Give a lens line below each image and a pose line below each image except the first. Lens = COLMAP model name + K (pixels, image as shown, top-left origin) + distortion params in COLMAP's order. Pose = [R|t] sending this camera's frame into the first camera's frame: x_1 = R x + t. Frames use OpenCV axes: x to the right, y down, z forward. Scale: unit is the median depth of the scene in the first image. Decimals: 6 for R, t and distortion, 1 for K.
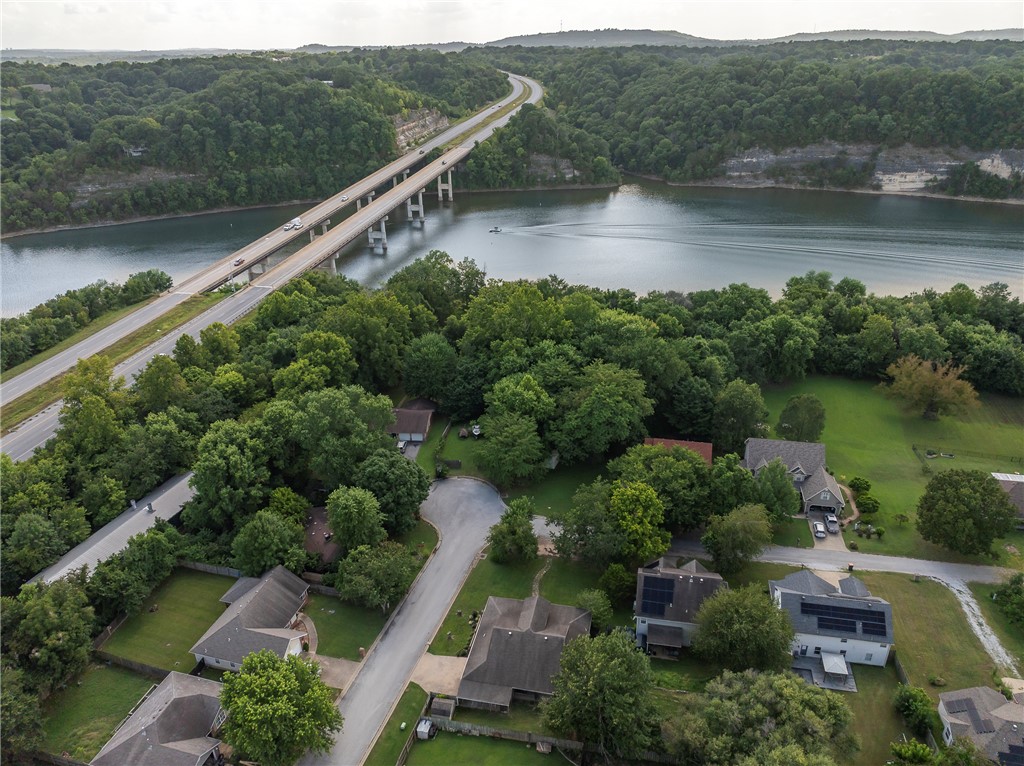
lens RADIAL K [[716.8, 0, 516.6], [0, 716.8, 383.5], [0, 0, 1]] dist [-0.029833, 0.015229]
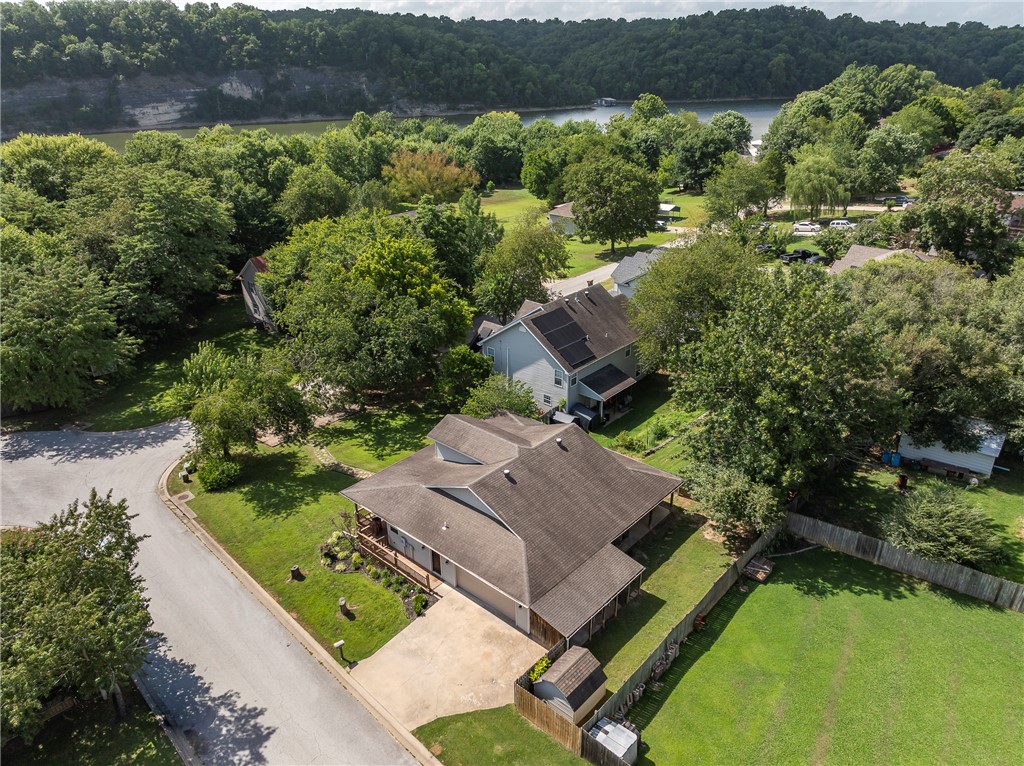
lens RADIAL K [[716.8, 0, 516.6], [0, 716.8, 383.5], [0, 0, 1]] dist [-0.029833, 0.015229]
pose [[0.500349, -0.355091, 0.789659, -0.176101], [0.375252, 0.910858, 0.171821, 0.121536], [-0.780280, 0.210351, 0.588996, 0.387556]]
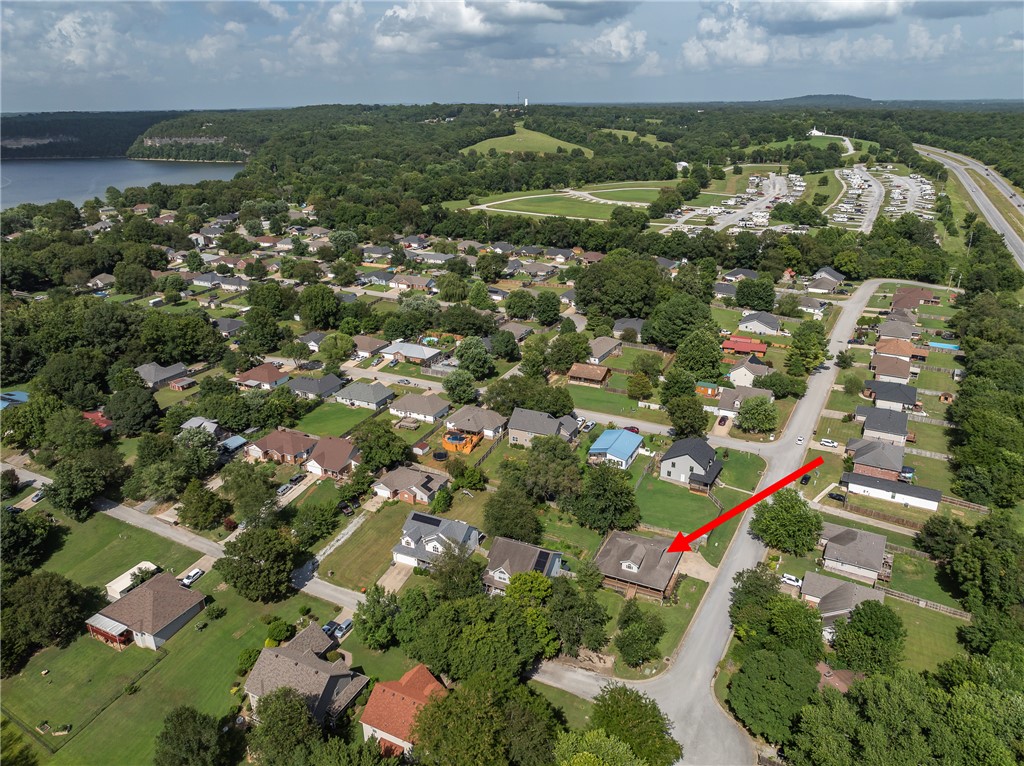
lens RADIAL K [[716.8, 0, 516.6], [0, 716.8, 383.5], [0, 0, 1]] dist [-0.029833, 0.015229]
pose [[-0.969318, -0.063009, 0.237598, -0.037564], [0.129753, 0.689800, 0.712278, -0.540893], [-0.208775, 0.721253, -0.660460, 0.969950]]
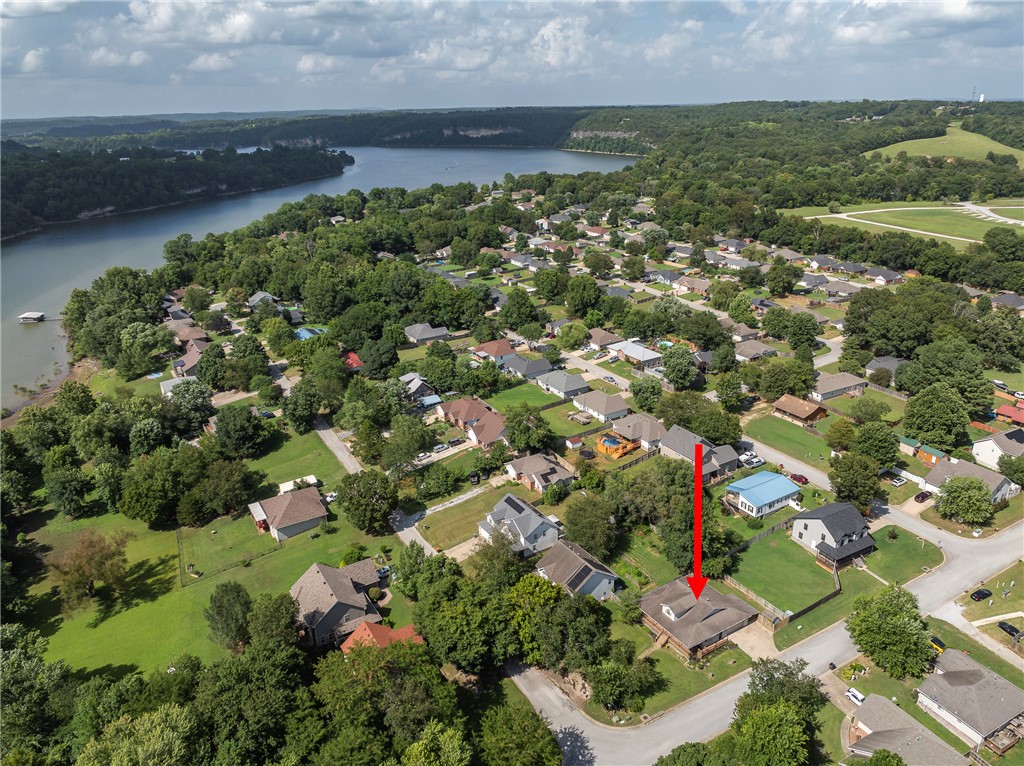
lens RADIAL K [[716.8, 0, 516.6], [0, 716.8, 383.5], [0, 0, 1]] dist [-0.029833, 0.015229]
pose [[-0.687549, -0.235417, 0.686918, -0.320066], [0.337220, 0.734272, 0.589175, -0.471355], [-0.643086, 0.636729, -0.425460, 0.827763]]
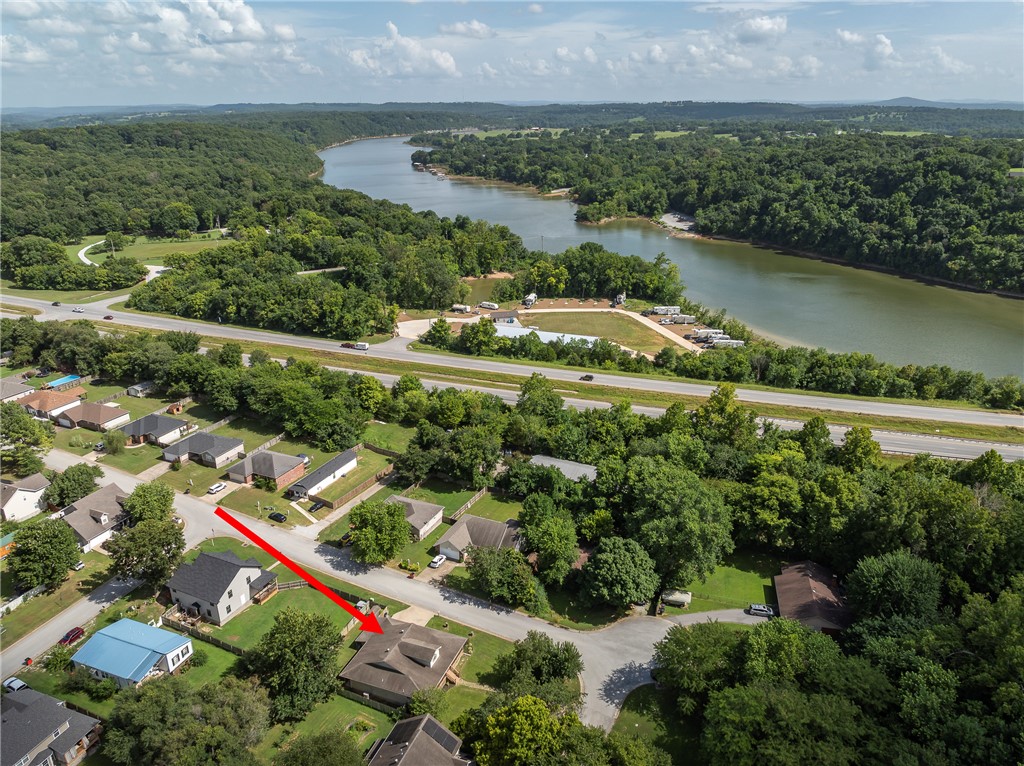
lens RADIAL K [[732.2, 0, 516.6], [0, 732.2, 367.3], [0, 0, 1]] dist [-0.034907, 0.024343]
pose [[-0.152955, 0.348497, -0.924746, 0.527895], [-0.413809, 0.827182, 0.380174, -0.326415], [0.897422, 0.440818, 0.017690, 0.507409]]
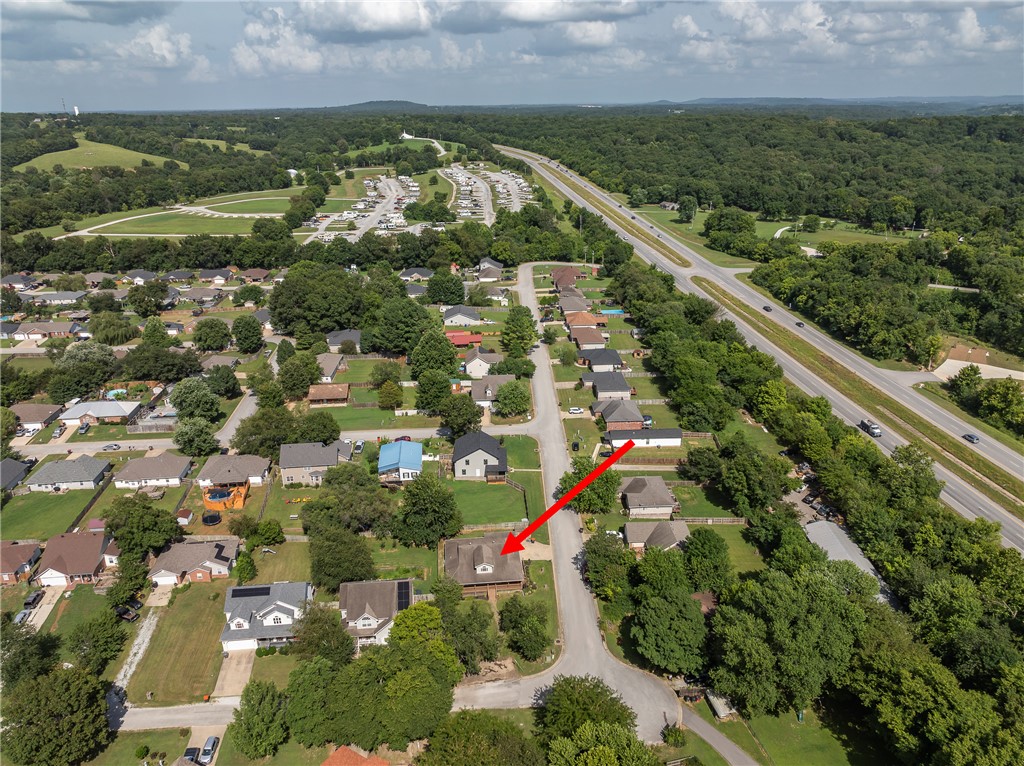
lens RADIAL K [[716.8, 0, 516.6], [0, 716.8, 383.5], [0, 0, 1]] dist [-0.029833, 0.015229]
pose [[-0.951803, 0.135545, -0.275133, 0.172262], [-0.107300, 0.693207, 0.712707, -0.532192], [0.287328, 0.707878, -0.645253, 0.943684]]
